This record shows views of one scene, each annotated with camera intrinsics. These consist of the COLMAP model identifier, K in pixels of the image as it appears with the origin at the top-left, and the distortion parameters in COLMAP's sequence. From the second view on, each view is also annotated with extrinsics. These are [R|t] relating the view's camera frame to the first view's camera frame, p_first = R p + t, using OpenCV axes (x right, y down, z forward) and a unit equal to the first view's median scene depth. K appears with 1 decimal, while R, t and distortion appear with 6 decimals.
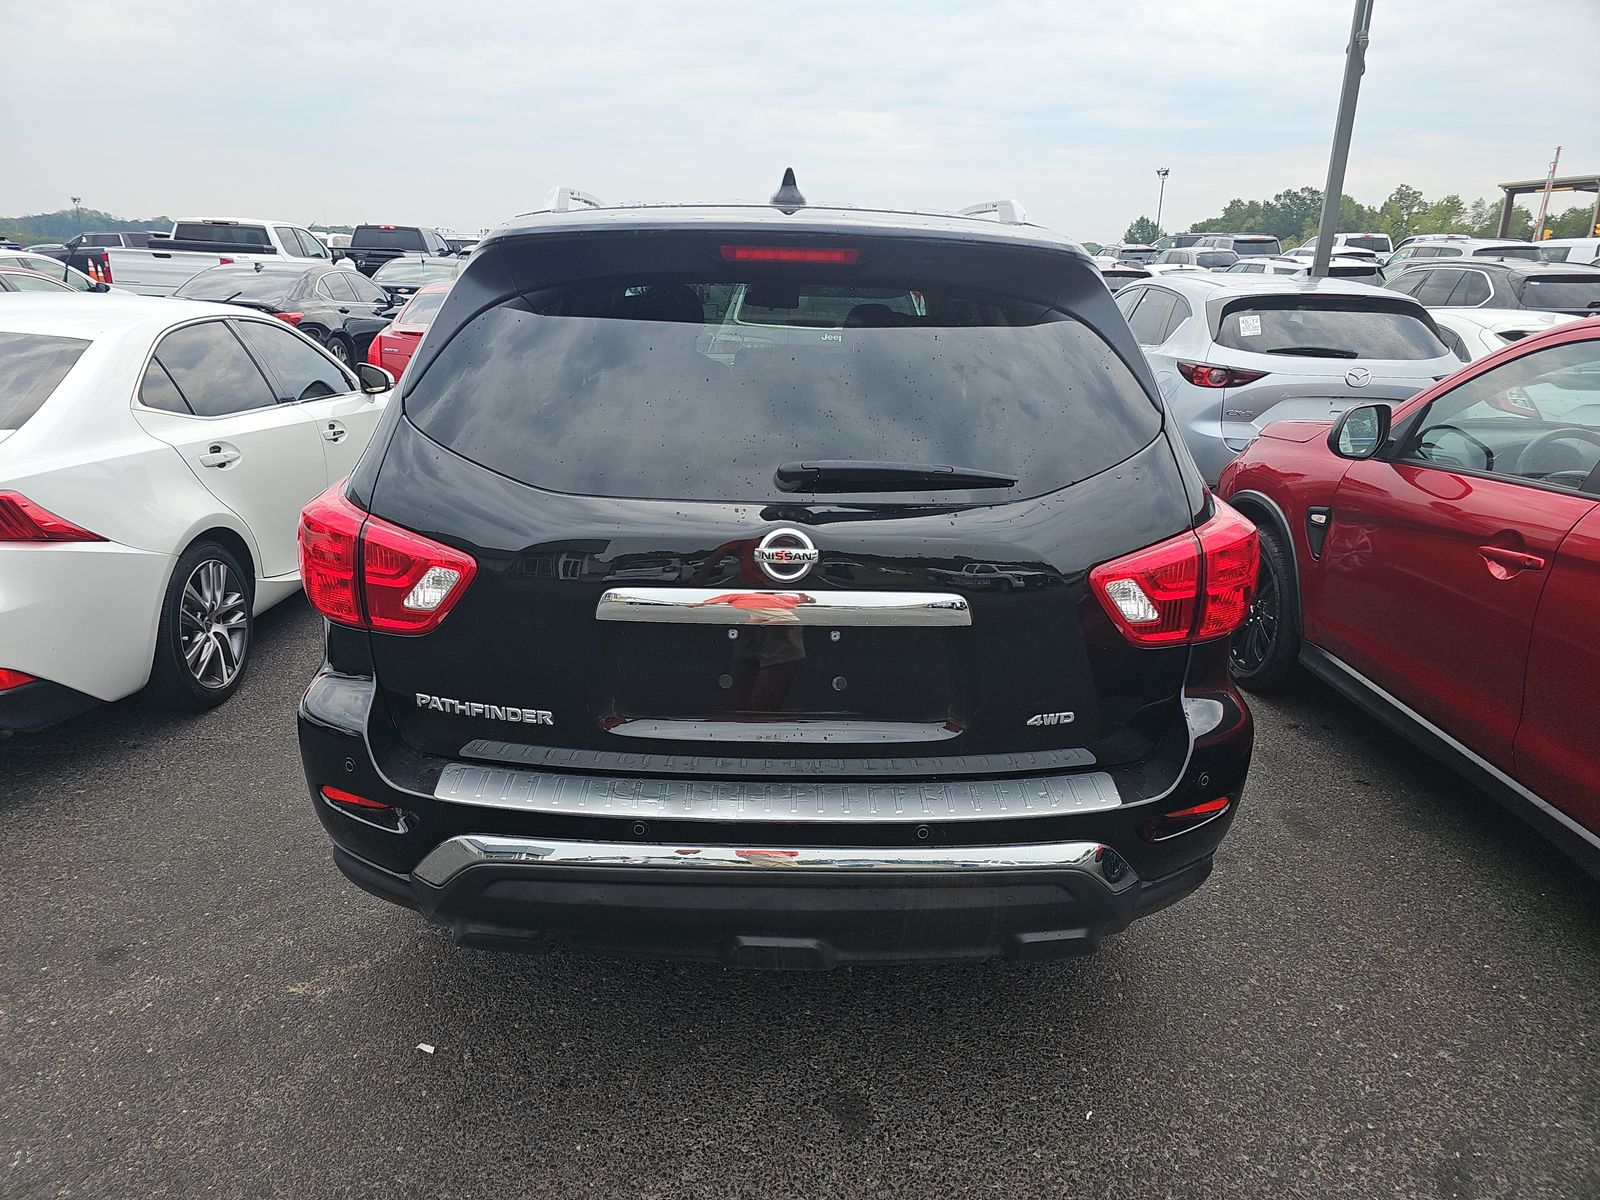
lens RADIAL K [[1067.3, 0, 800.0], [0, 1067.3, 600.0], [0, 0, 1]] dist [-0.003387, -0.002074]
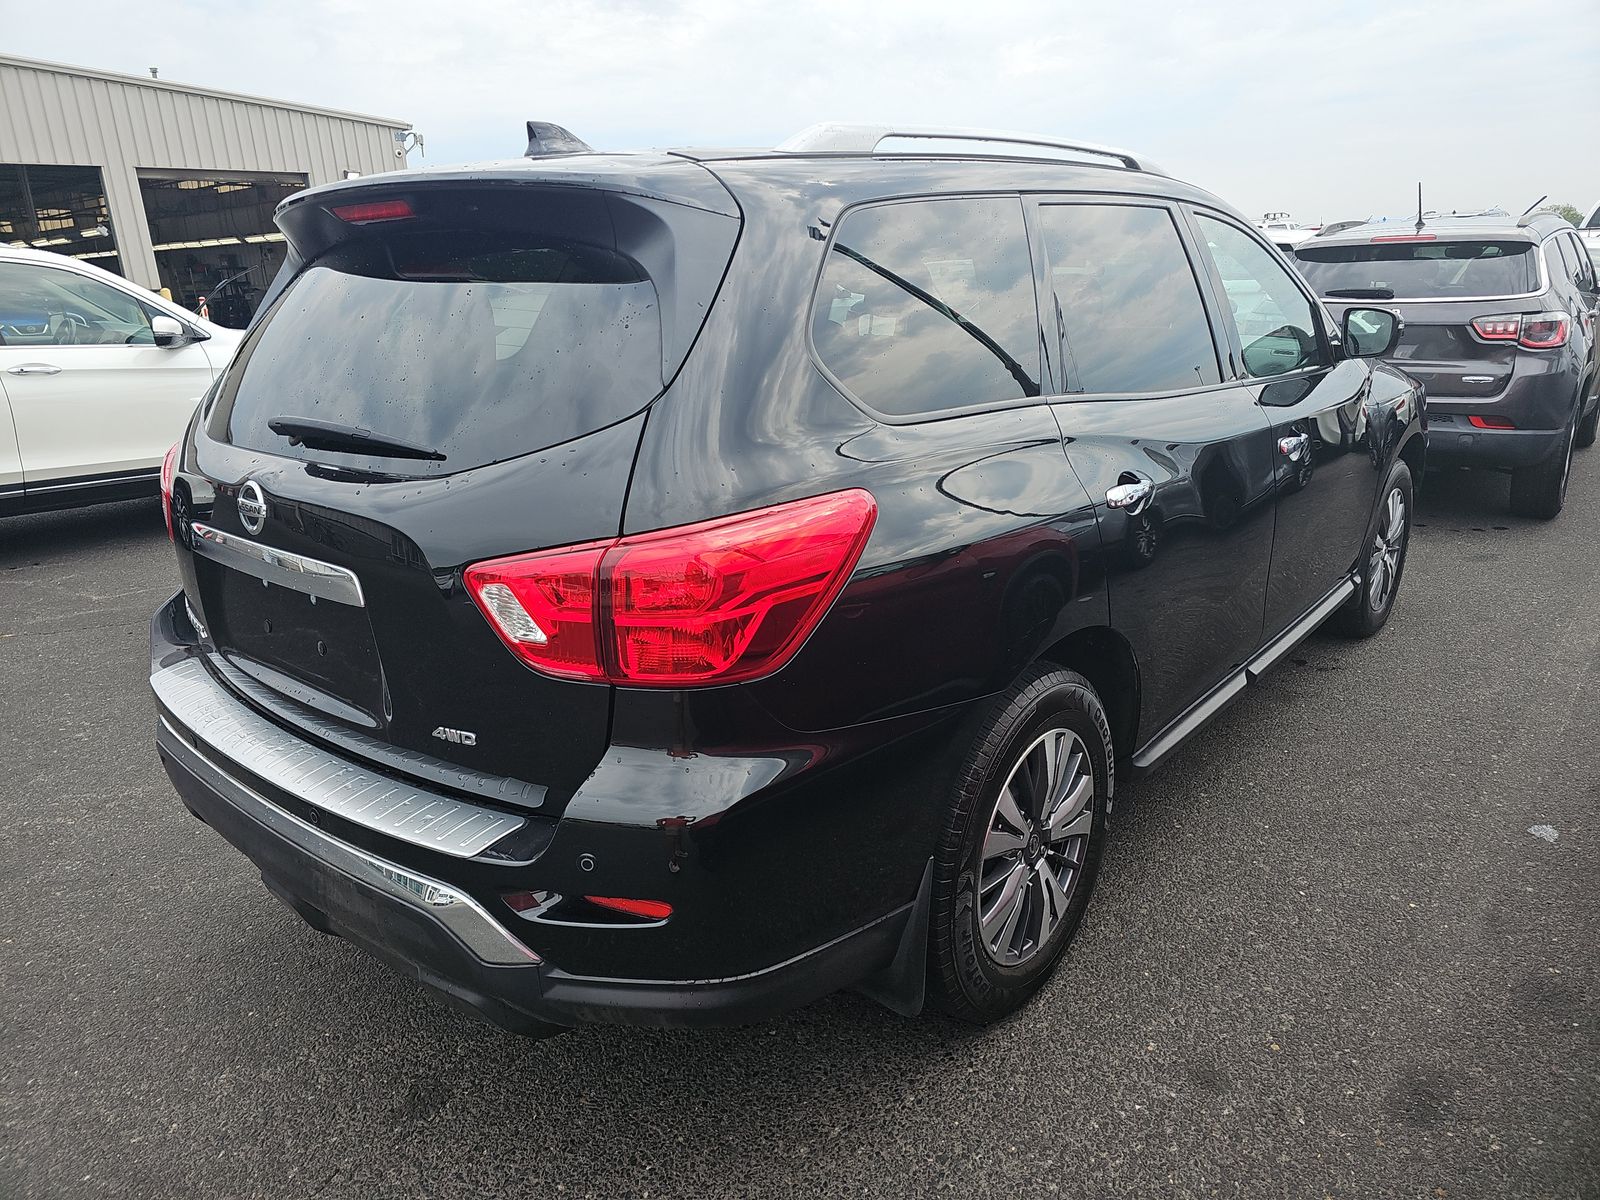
lens RADIAL K [[1125.0, 0, 800.0], [0, 1125.0, 600.0], [0, 0, 1]] dist [-0.003521, -0.003020]
pose [[0.742929, 0.157856, -0.650491, 1.008327], [-0.146039, 0.986609, 0.072631, -0.100974], [0.653245, 0.041038, 0.756033, 0.496171]]
